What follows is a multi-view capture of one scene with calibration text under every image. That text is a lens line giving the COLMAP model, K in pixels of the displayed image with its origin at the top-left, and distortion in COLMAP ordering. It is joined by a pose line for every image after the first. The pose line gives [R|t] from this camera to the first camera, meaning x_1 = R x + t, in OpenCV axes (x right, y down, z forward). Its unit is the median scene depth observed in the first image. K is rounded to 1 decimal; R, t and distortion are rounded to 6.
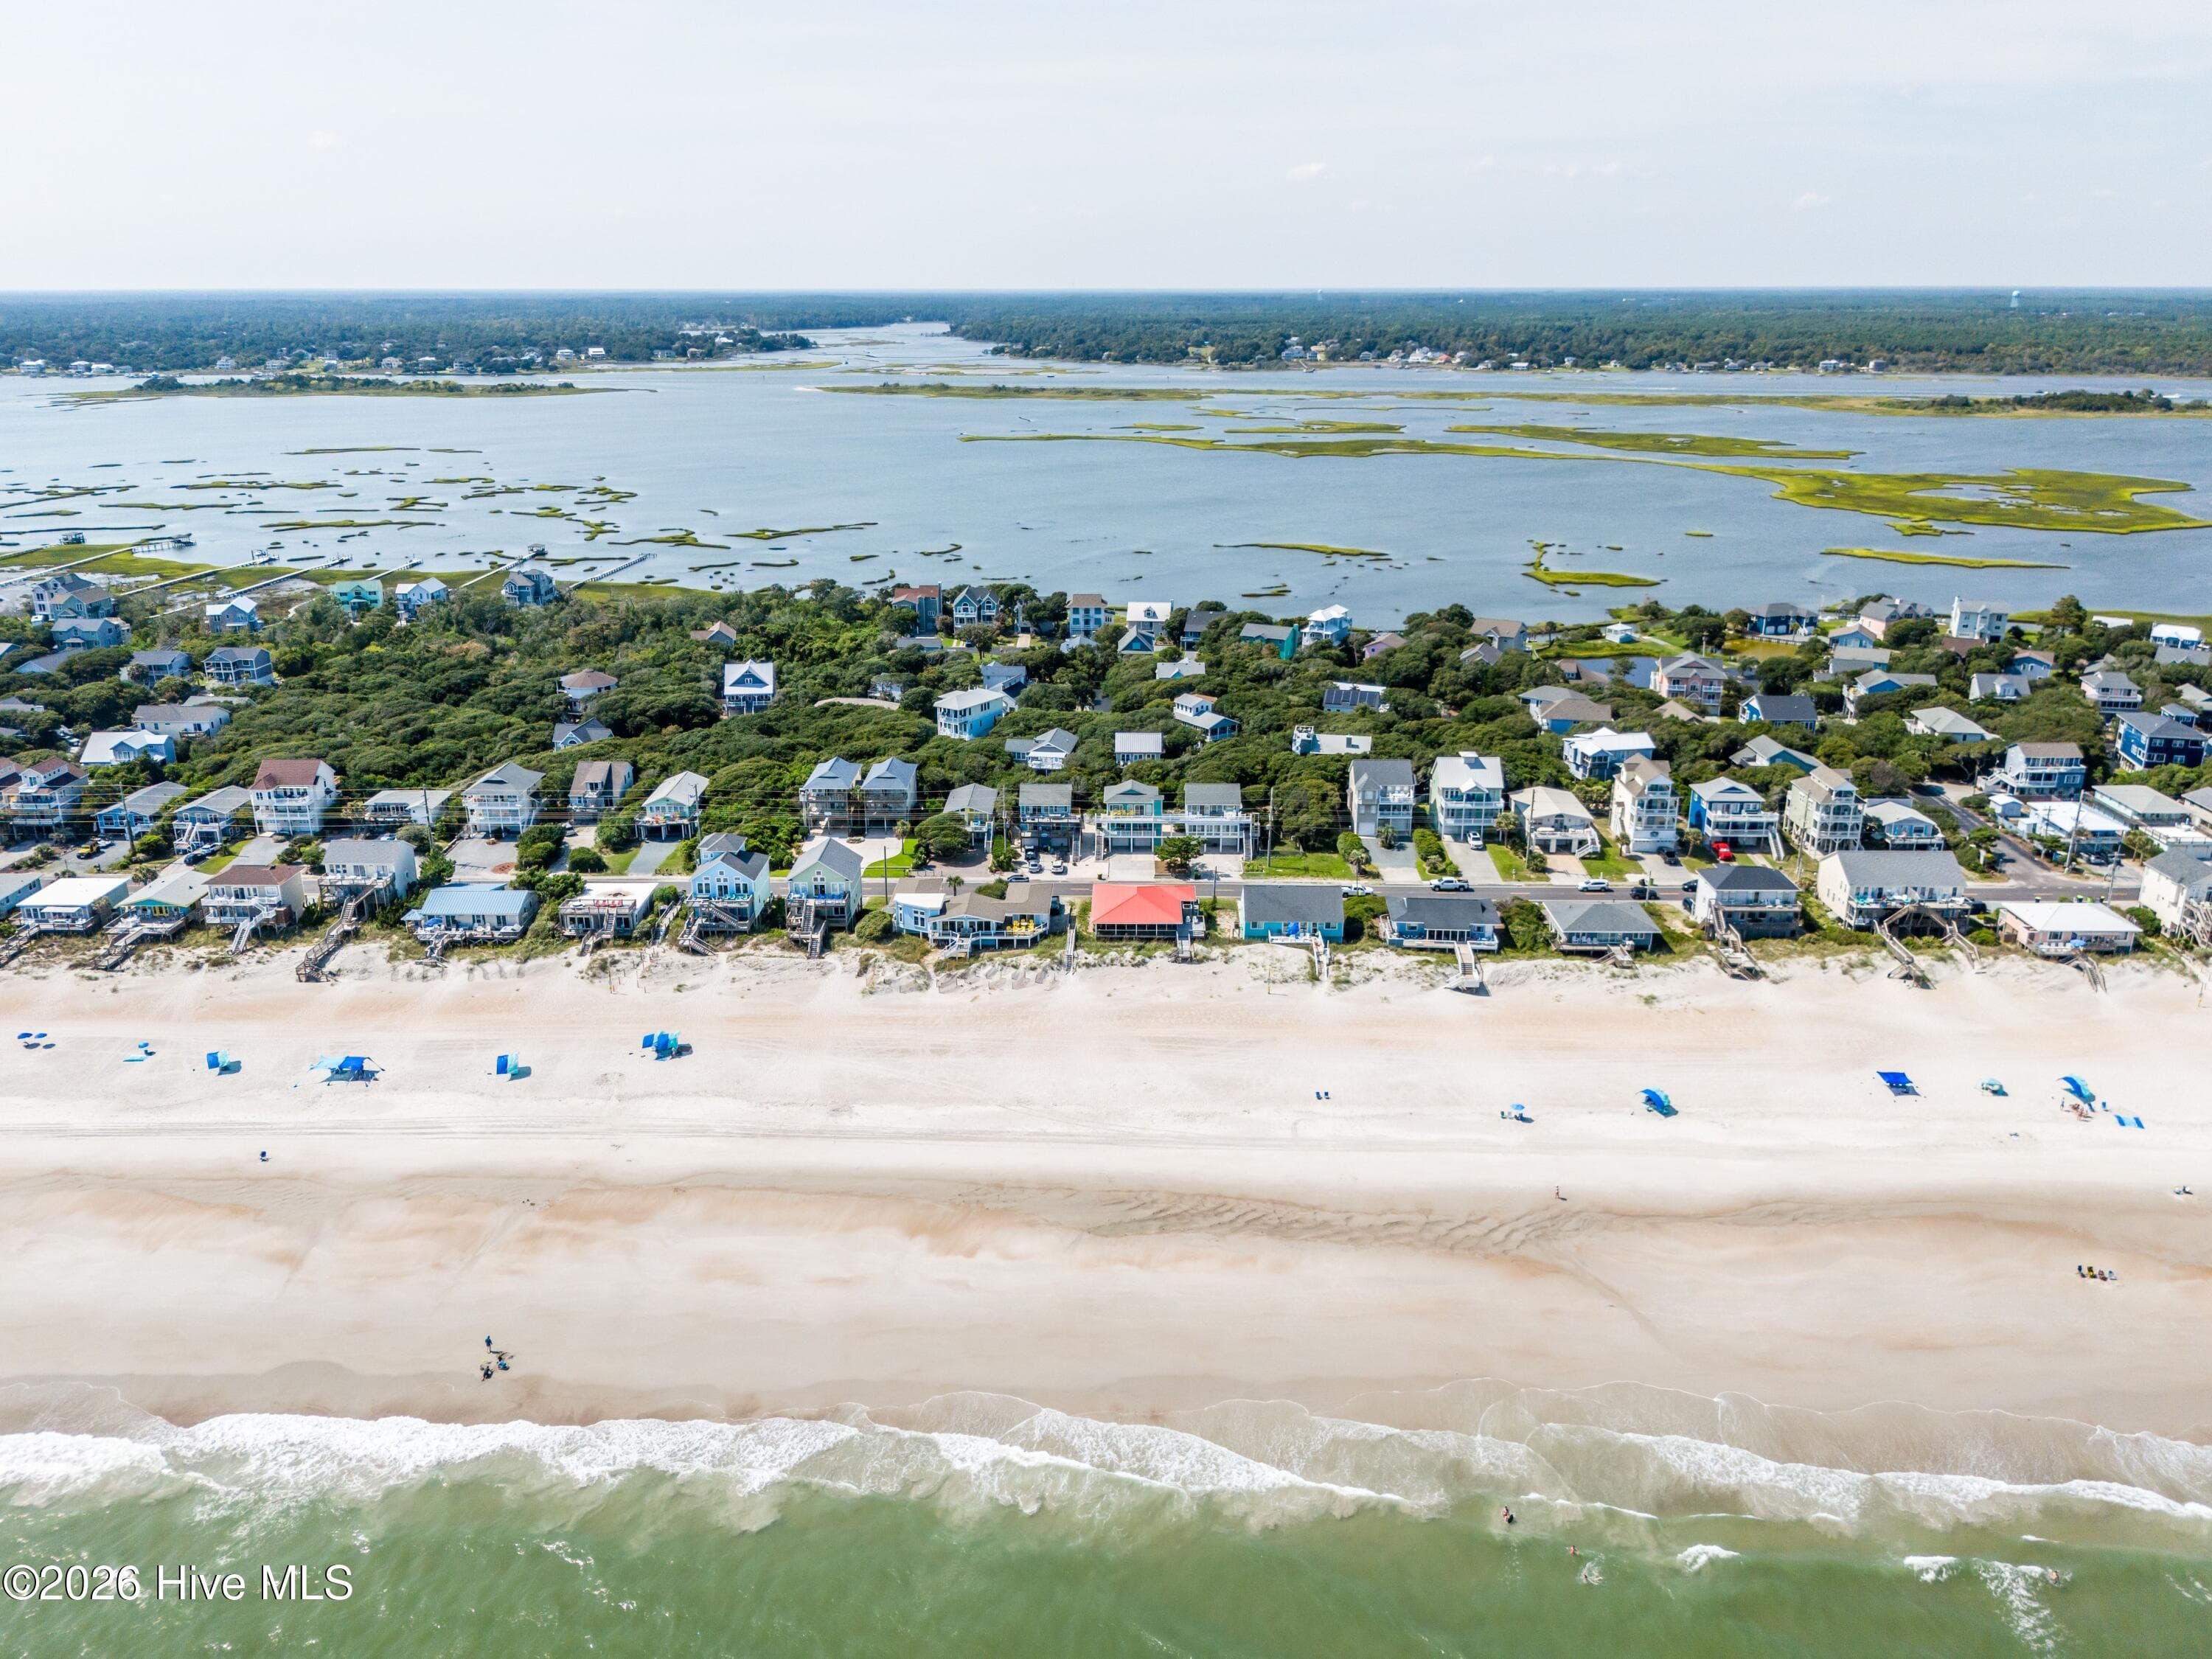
lens RADIAL K [[1659.2, 0, 1106.0], [0, 1659.2, 829.5], [0, 0, 1]] dist [0.047188, -0.076838]
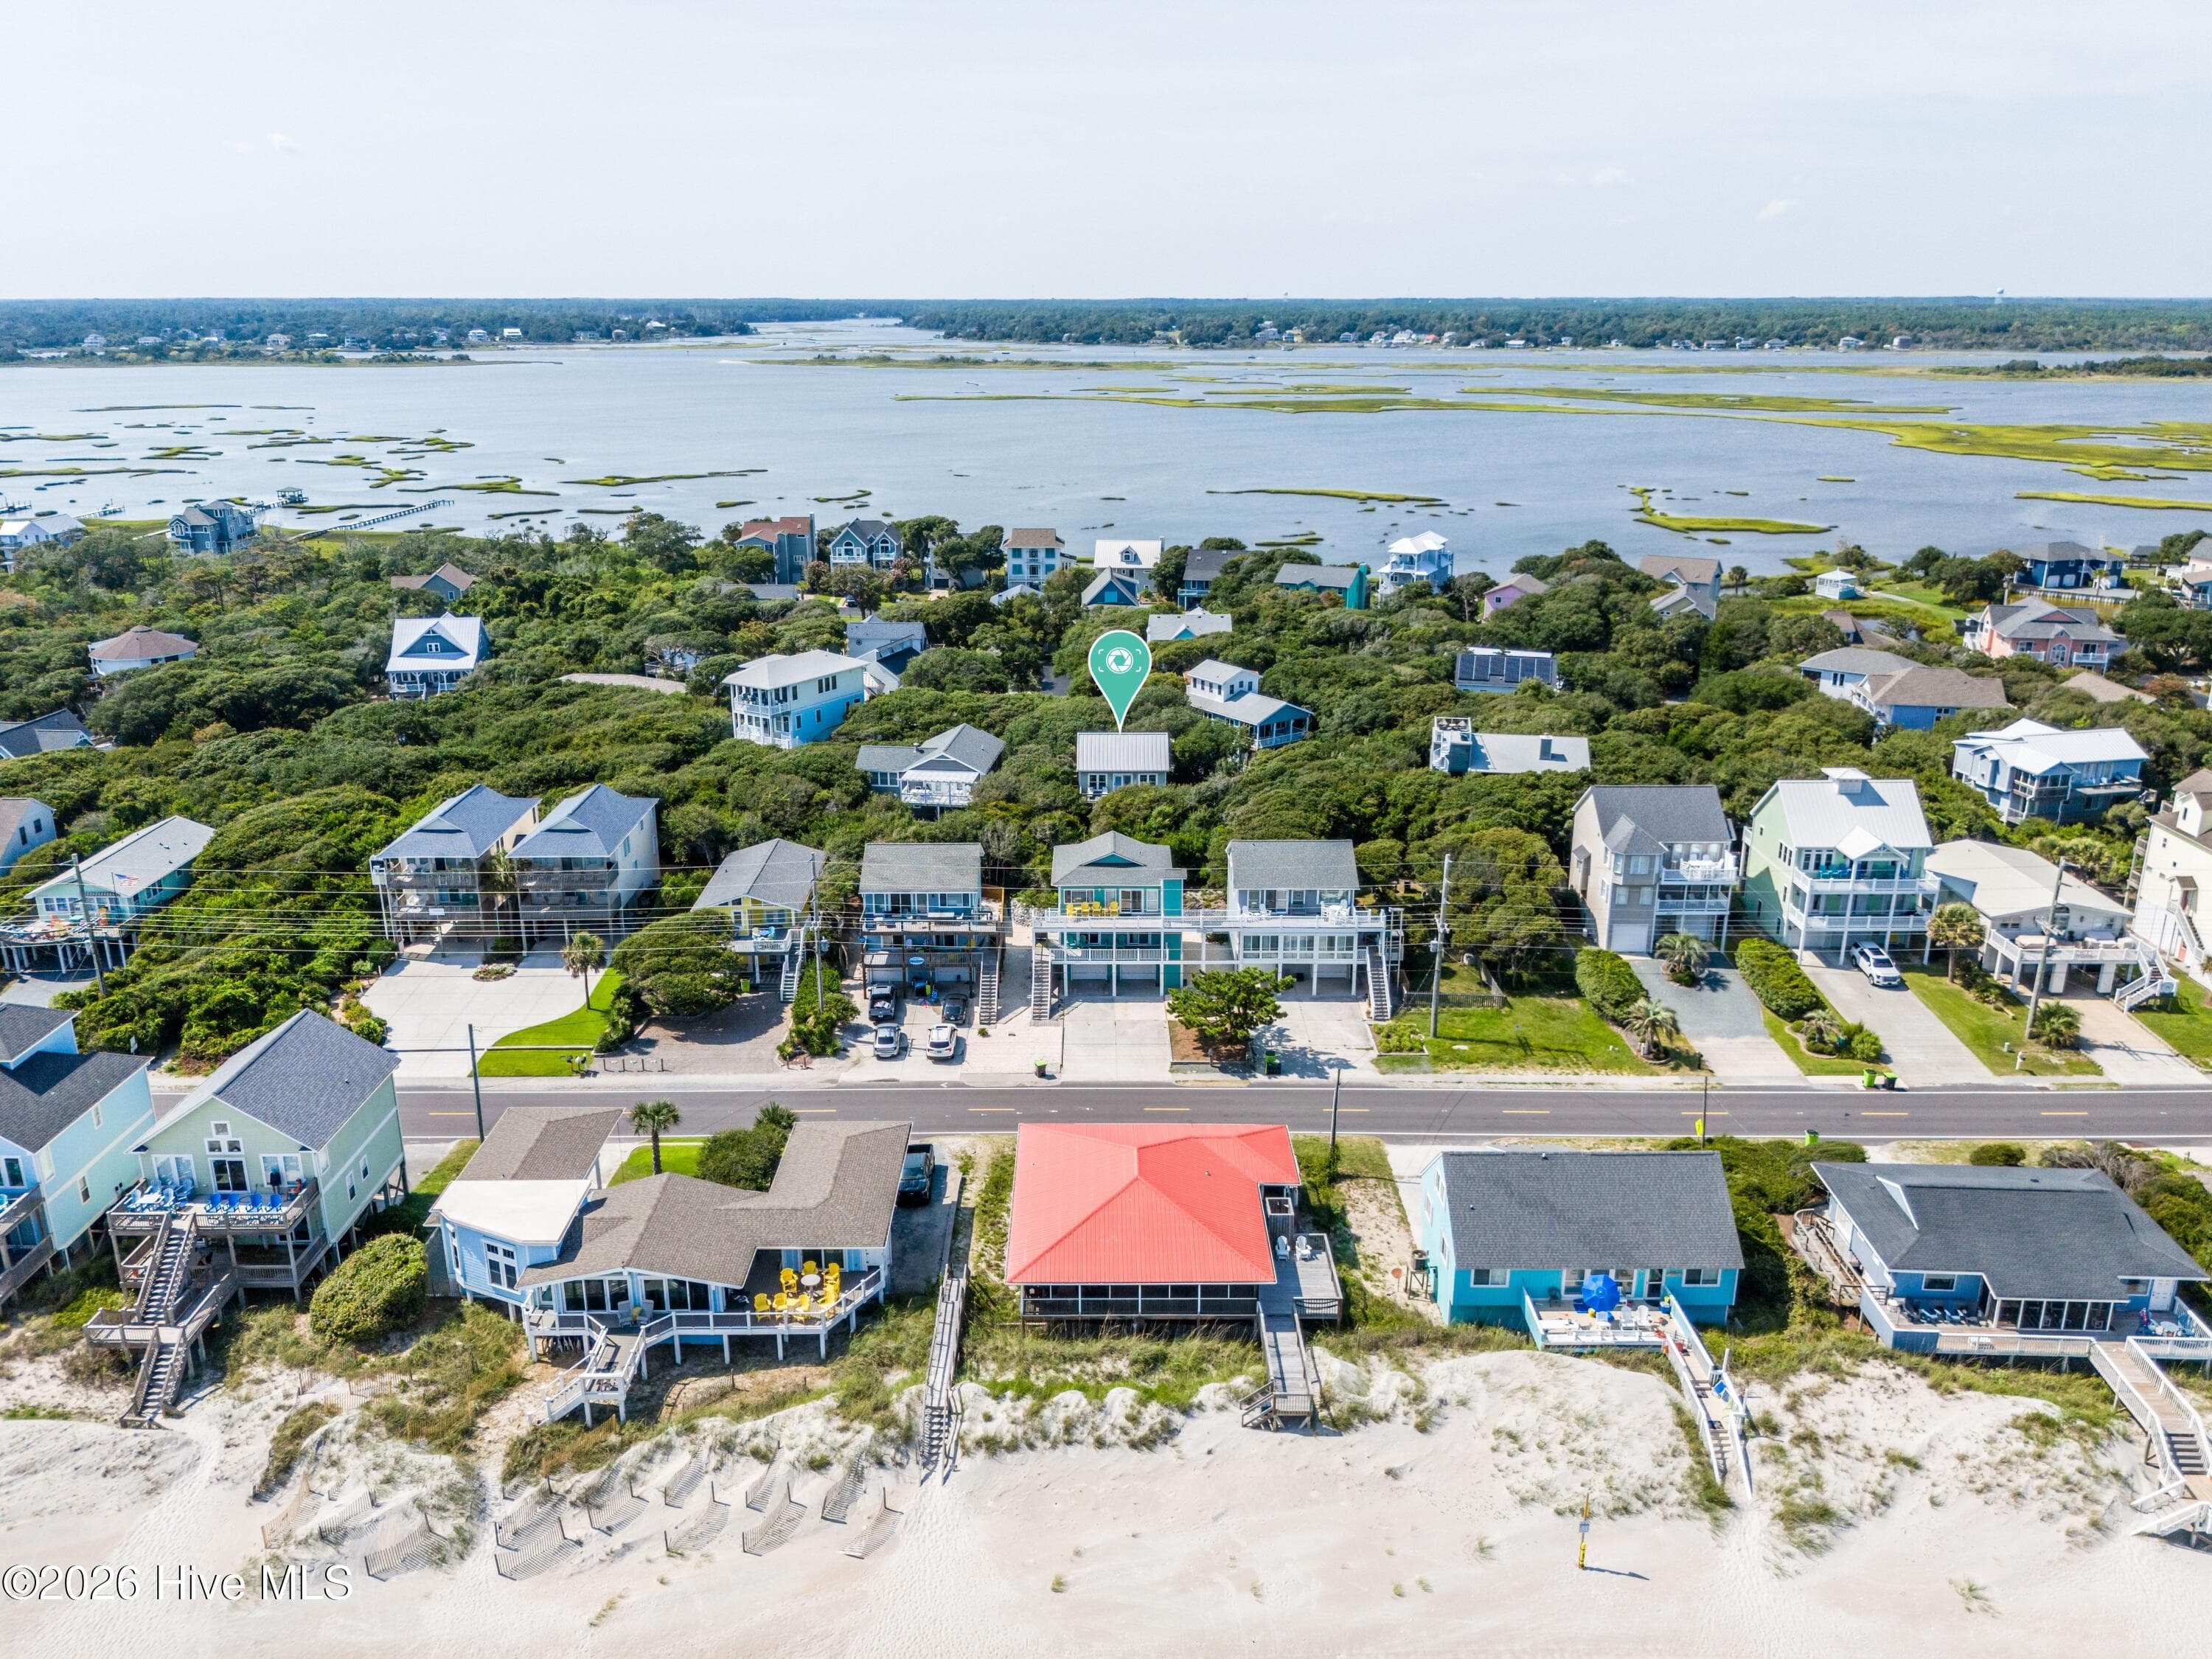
lens RADIAL K [[1659.2, 0, 1106.0], [0, 1659.2, 829.5], [0, 0, 1]] dist [0.047188, -0.076838]
pose [[0.999751, -0.005402, 0.021660, 0.003426], [0.005560, 0.999958, -0.007230, -0.025335], [-0.021620, 0.007349, 0.999739, 0.499951]]
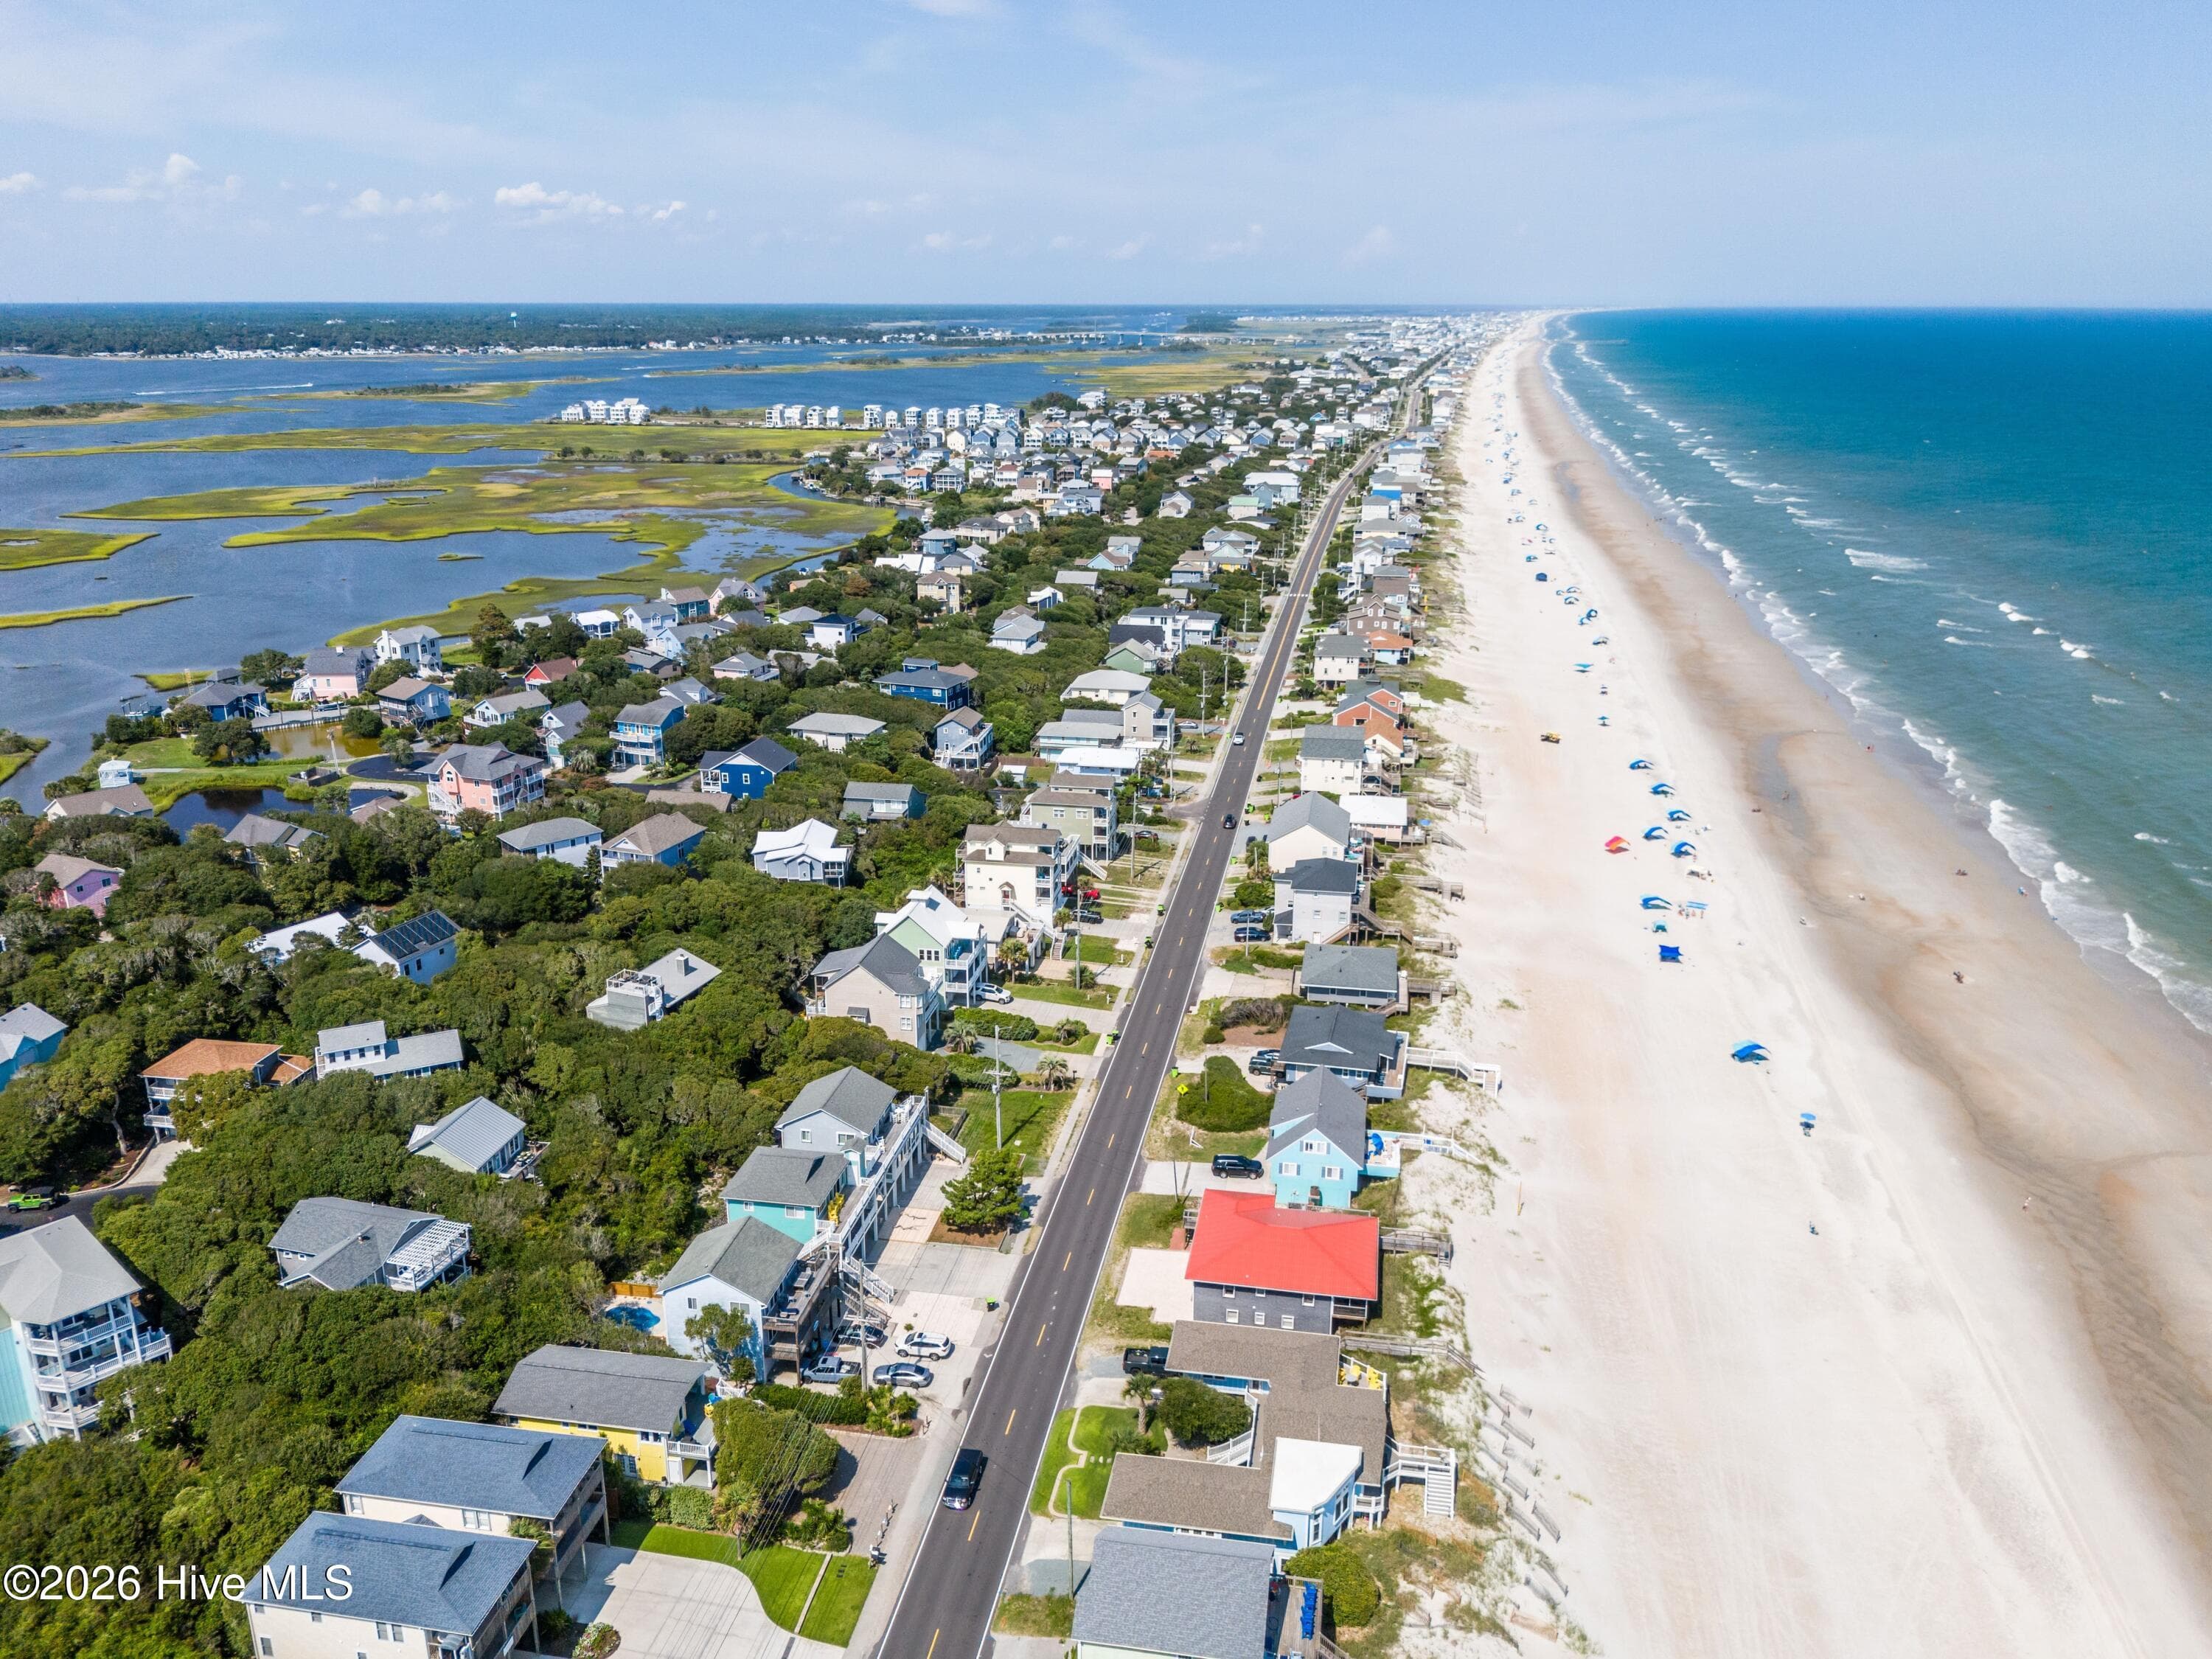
lens RADIAL K [[1659.2, 0, 1106.0], [0, 1659.2, 829.5], [0, 0, 1]] dist [0.047188, -0.076838]
pose [[0.150414, -0.295776, 0.943341, -0.396592], [0.302491, 0.922203, 0.240916, -0.199637], [-0.941209, 0.249115, 0.228182, 0.691978]]
